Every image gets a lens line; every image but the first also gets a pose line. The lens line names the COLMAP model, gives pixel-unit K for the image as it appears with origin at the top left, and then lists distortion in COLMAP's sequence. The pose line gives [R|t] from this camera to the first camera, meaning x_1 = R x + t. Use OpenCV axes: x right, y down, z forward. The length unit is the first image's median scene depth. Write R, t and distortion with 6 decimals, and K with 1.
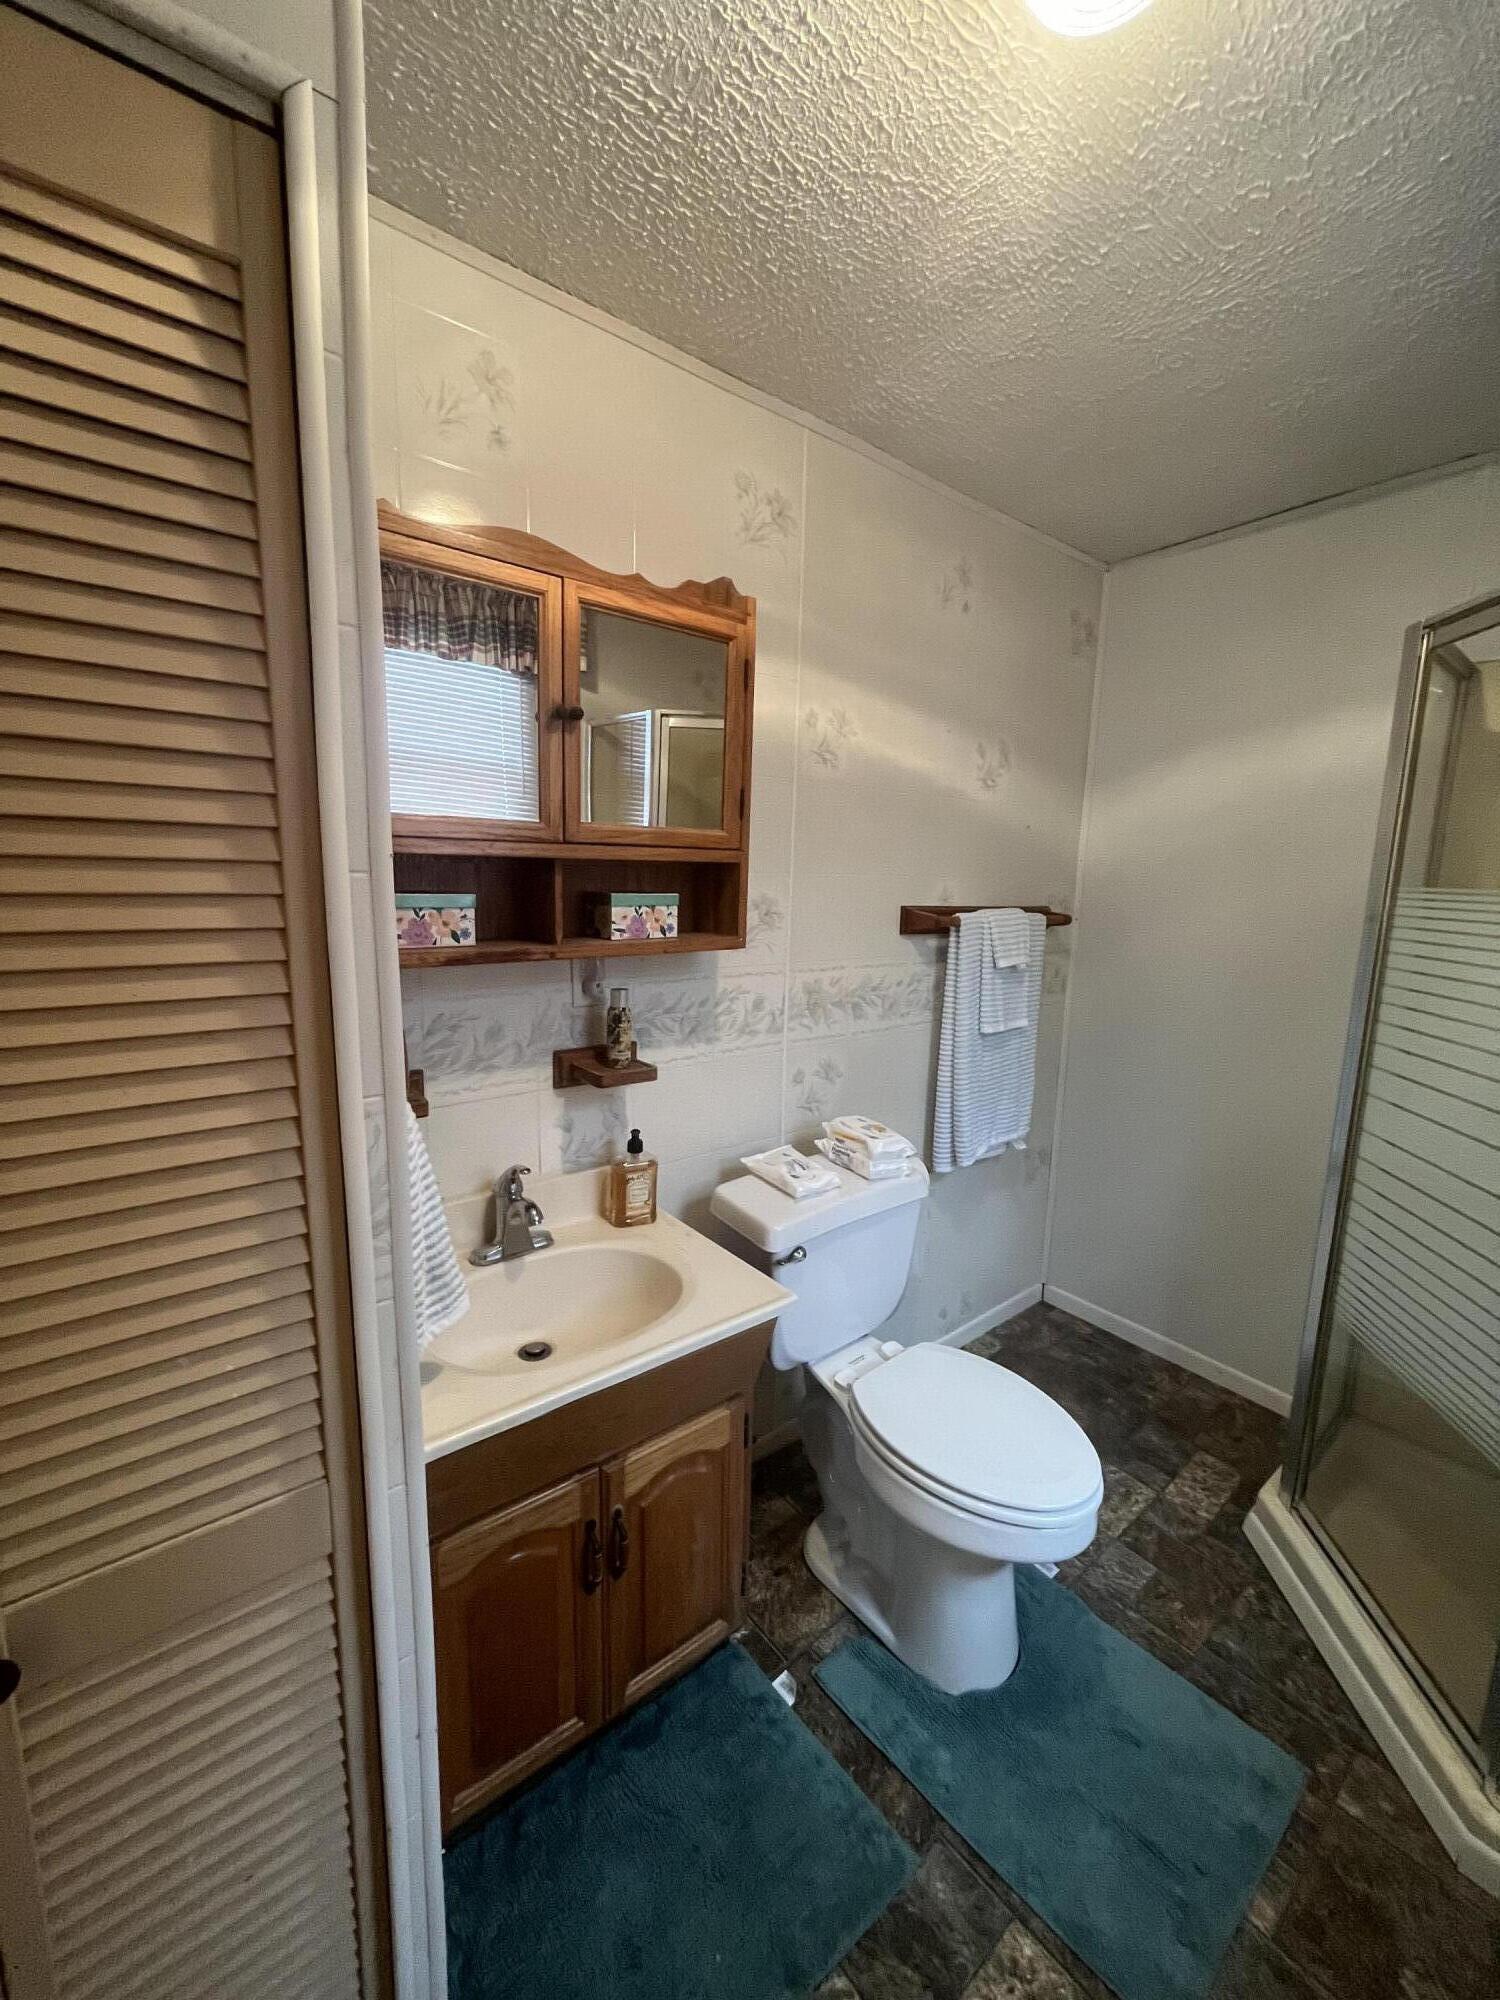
lens RADIAL K [[812.3, 0, 753.6], [0, 812.3, 996.3], [0, 0, 1]] dist [-0.001249, -0.000094]
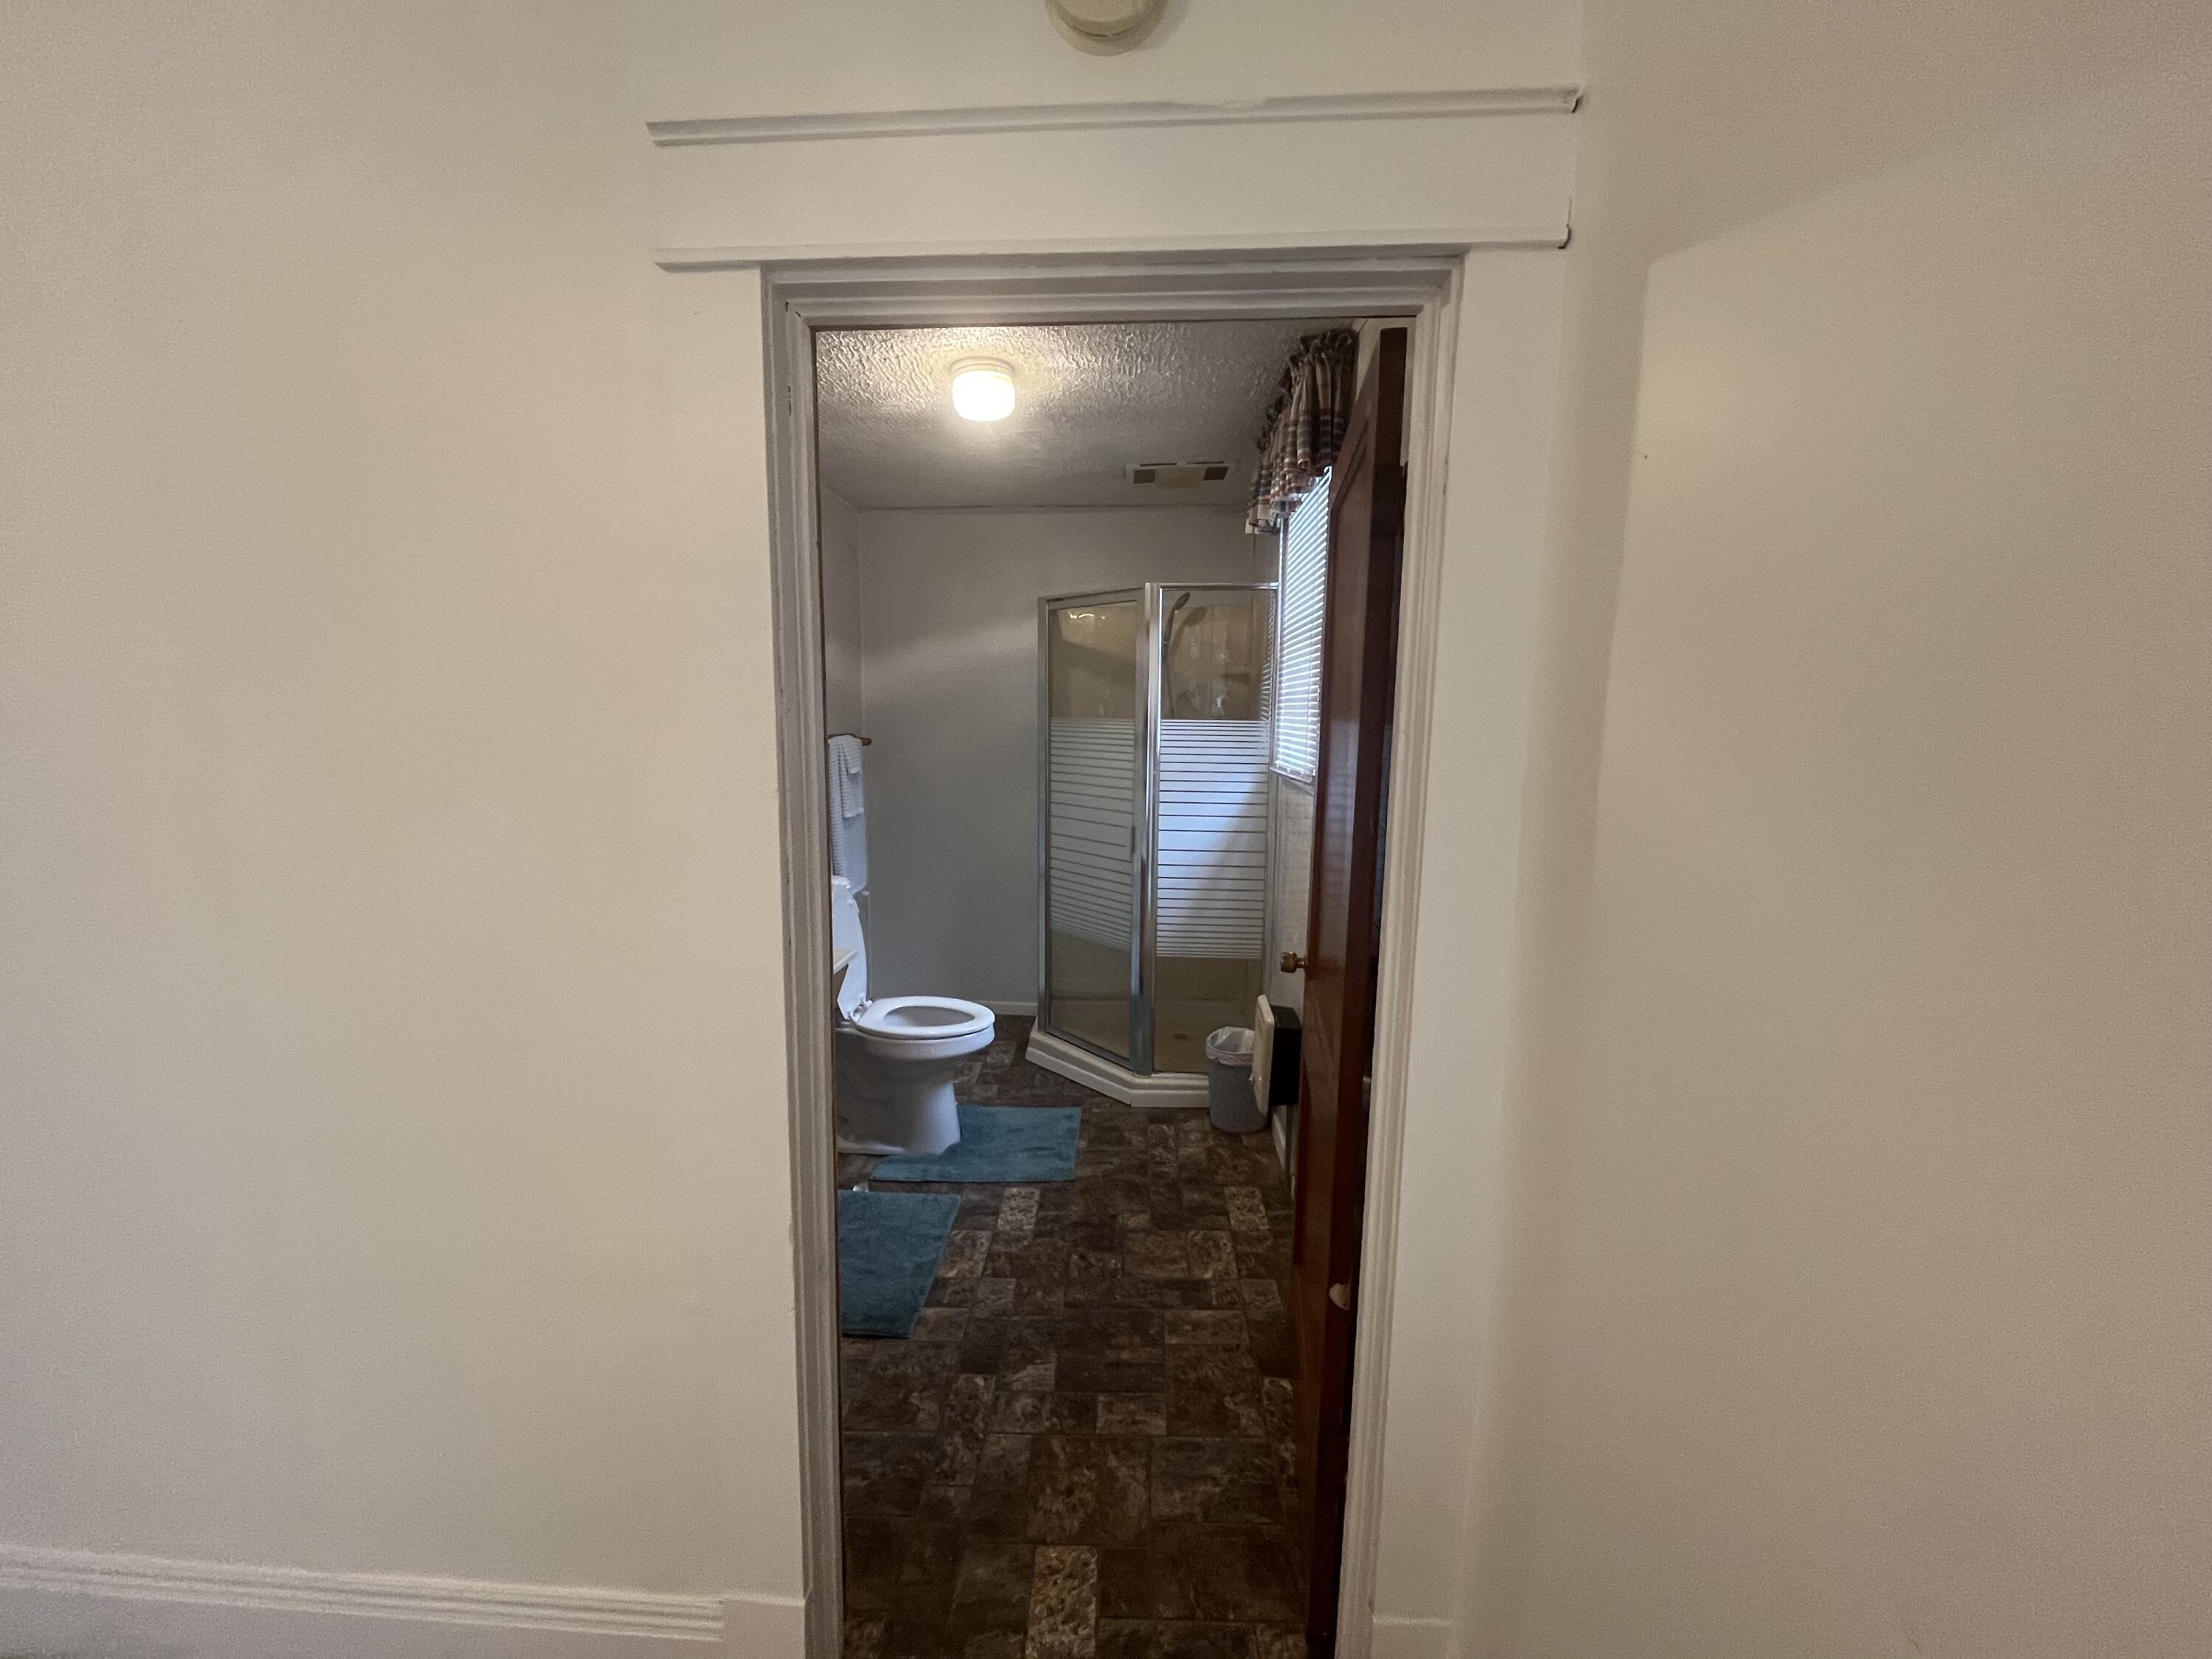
lens RADIAL K [[898.4, 0, 1101.7], [0, 898.4, 830.8], [0, 0, 1]] dist [-0.001249, -0.000094]
pose [[0.669577, -0.117268, 0.733426, -0.862268], [0.122864, 0.991341, 0.046338, 0.069741], [-0.732510, 0.059085, 0.678188, -0.661589]]
